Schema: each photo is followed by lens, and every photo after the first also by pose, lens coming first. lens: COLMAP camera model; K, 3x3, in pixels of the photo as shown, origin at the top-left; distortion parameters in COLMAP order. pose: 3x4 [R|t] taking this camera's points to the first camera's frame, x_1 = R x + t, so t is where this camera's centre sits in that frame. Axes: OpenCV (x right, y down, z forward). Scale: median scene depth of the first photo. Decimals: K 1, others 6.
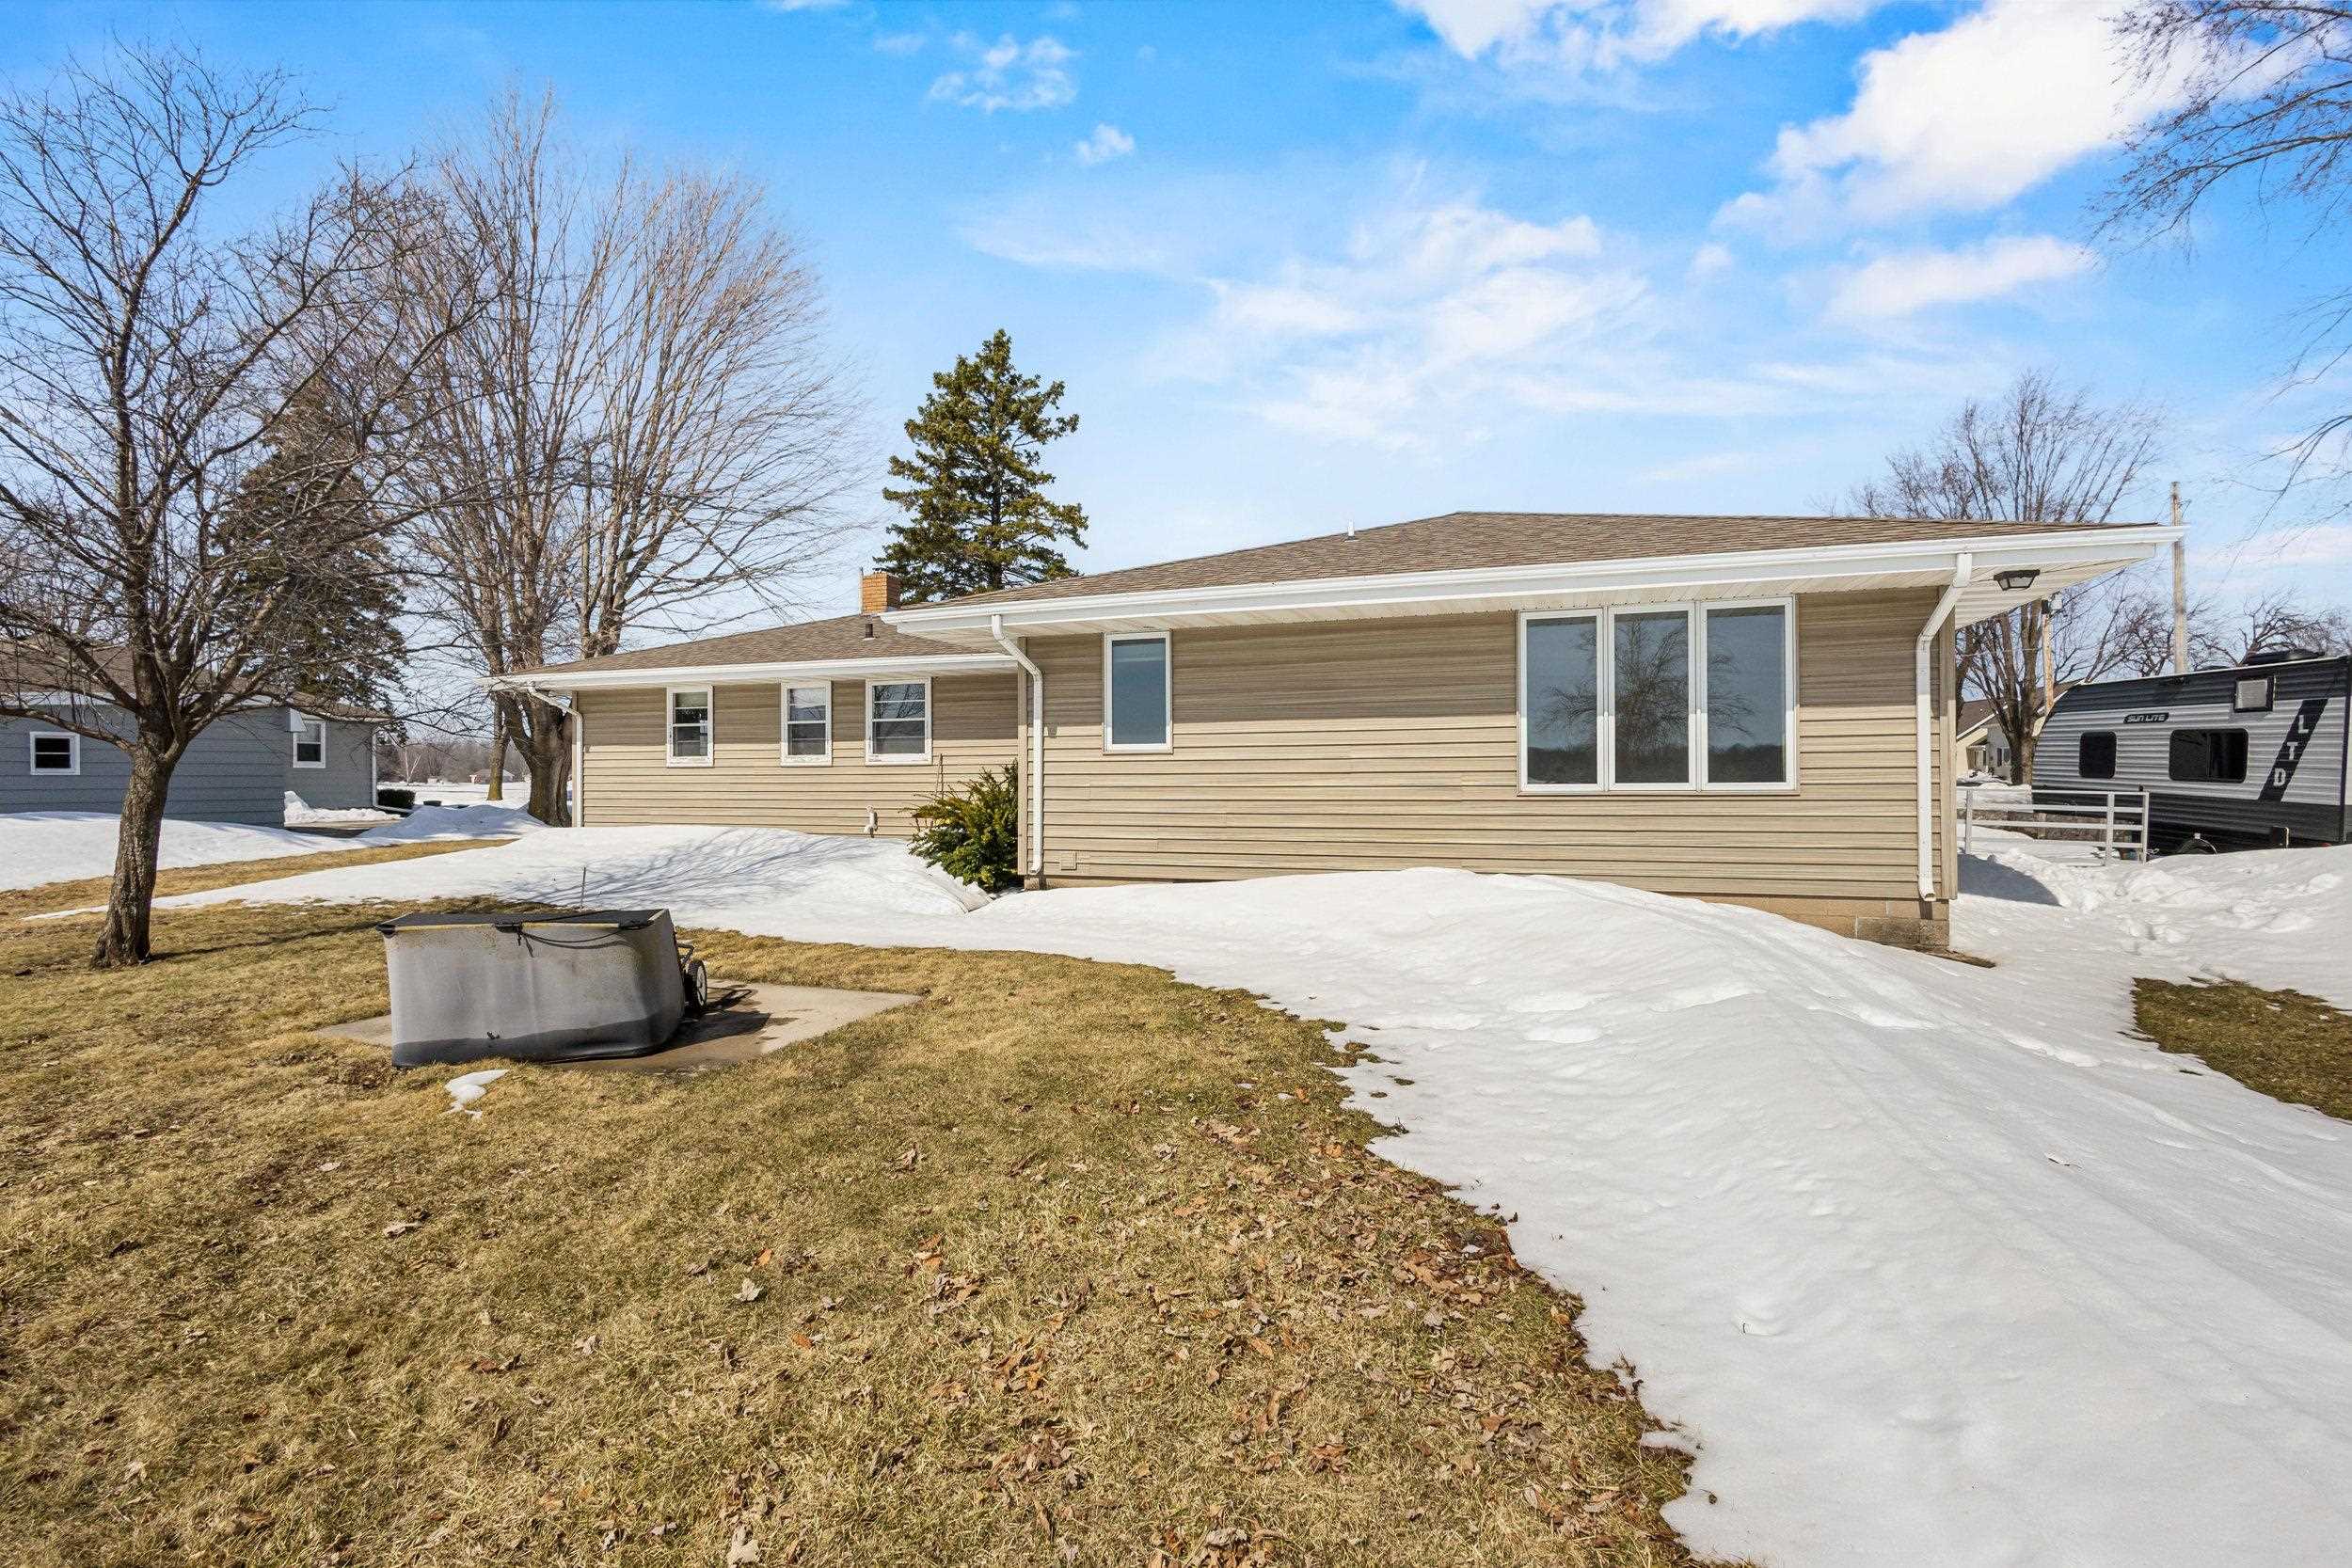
lens RADIAL K [[1085.8, 0, 1170.2], [0, 1085.8, 784.3], [0, 0, 1]] dist [0.003174, -0.001241]
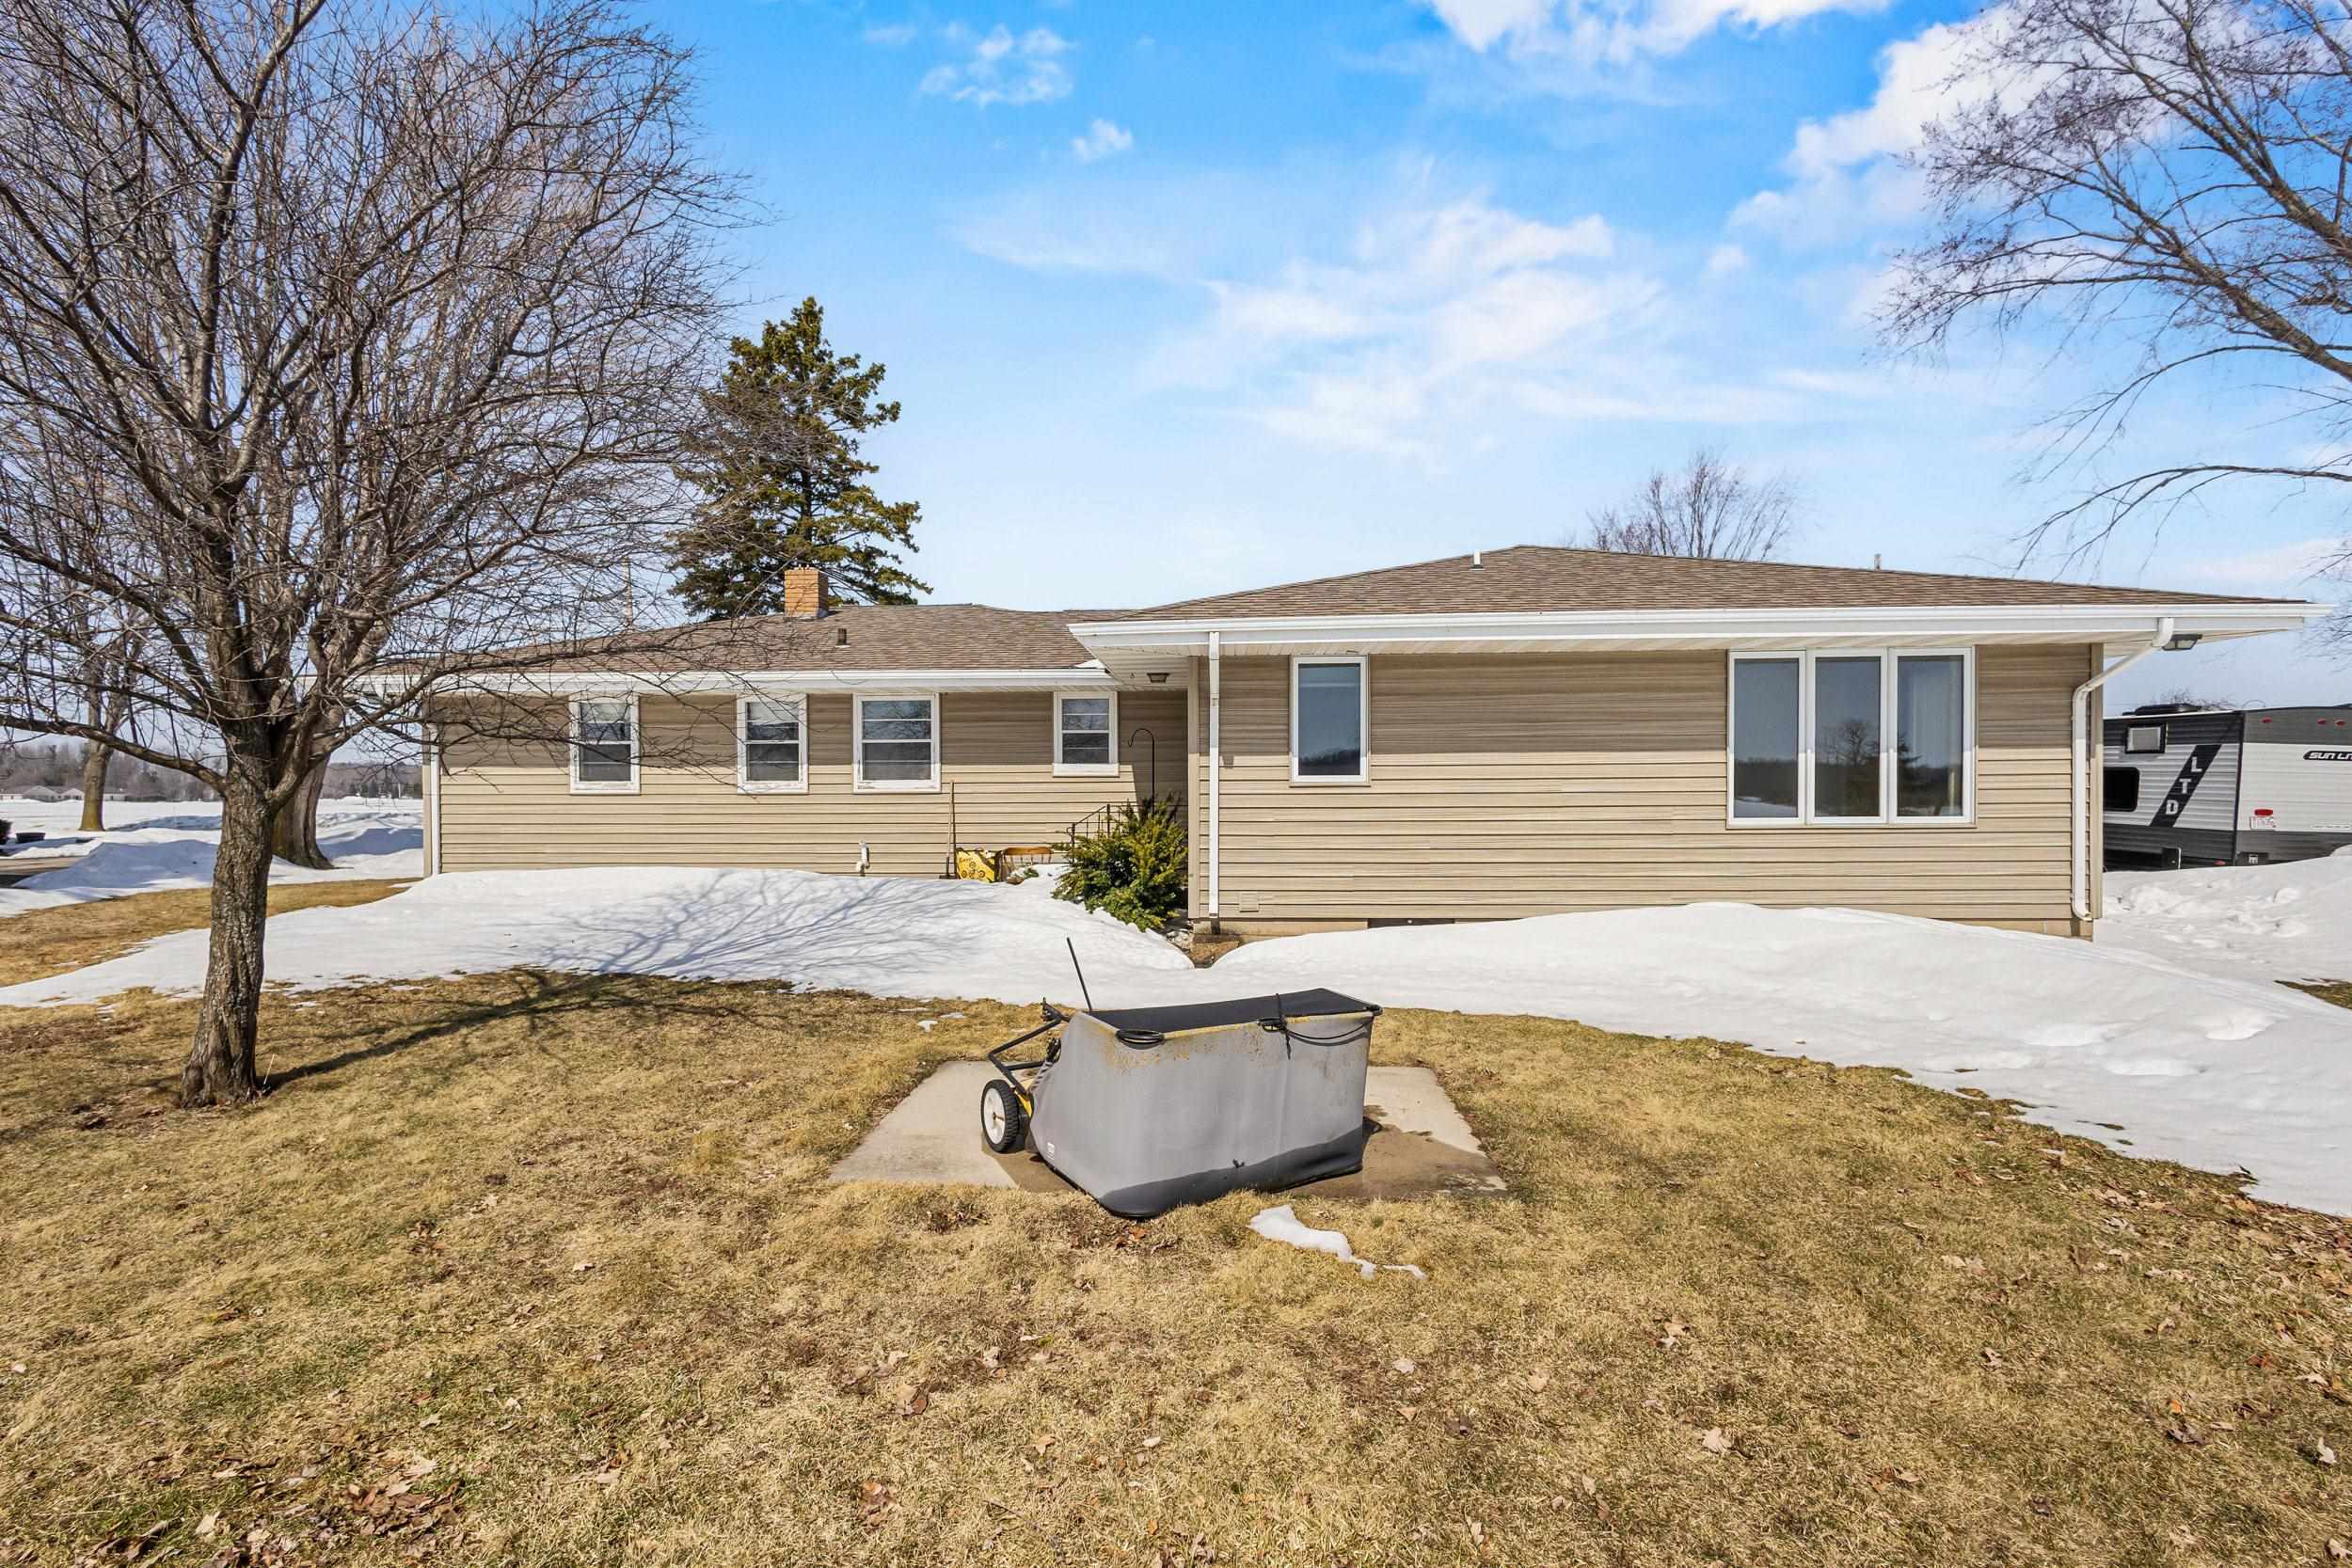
lens RADIAL K [[1104.5, 0, 1176.0], [0, 1104.5, 832.0], [0, 0, 1]] dist [0.002451, -0.000278]
pose [[0.959179, -0.008960, 0.282659, -0.415936], [0.001716, 0.999664, 0.025864, -0.013007], [-0.282795, -0.024324, 0.958872, 0.120194]]
